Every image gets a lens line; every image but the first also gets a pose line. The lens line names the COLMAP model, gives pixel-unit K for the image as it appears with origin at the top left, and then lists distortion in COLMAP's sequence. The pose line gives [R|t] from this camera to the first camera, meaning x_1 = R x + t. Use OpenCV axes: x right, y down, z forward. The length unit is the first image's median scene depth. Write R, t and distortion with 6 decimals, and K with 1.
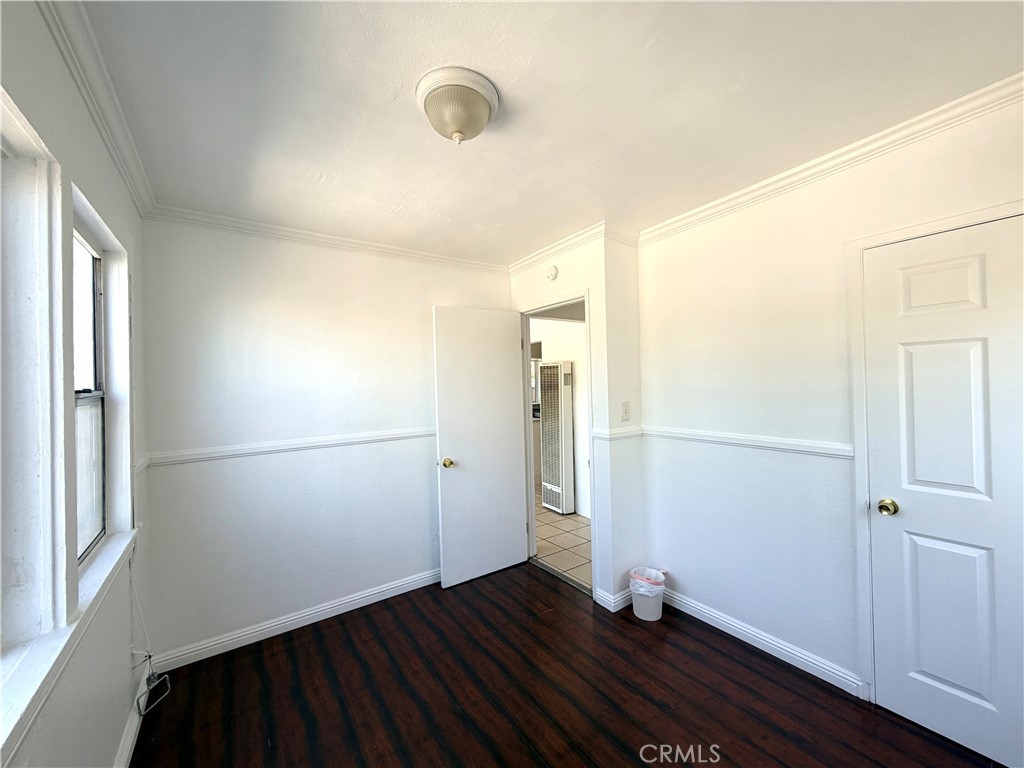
lens RADIAL K [[407.4, 0, 510.0], [0, 407.4, 381.8], [0, 0, 1]] dist [-0.000214, 0.000692]
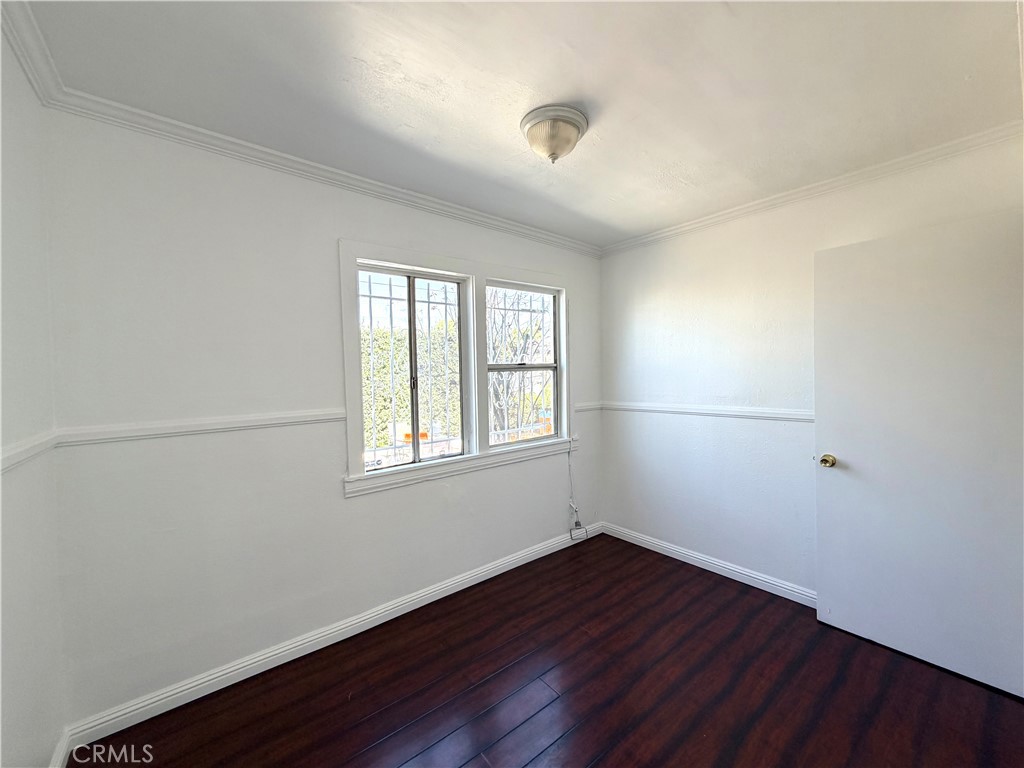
lens RADIAL K [[407.4, 0, 510.0], [0, 407.4, 381.8], [0, 0, 1]] dist [-0.000214, 0.000692]
pose [[0.069165, 0.047145, -0.996491, 0.697977], [0.023044, 0.998541, 0.048841, 0.005539], [0.997339, -0.026341, 0.067978, 0.479249]]
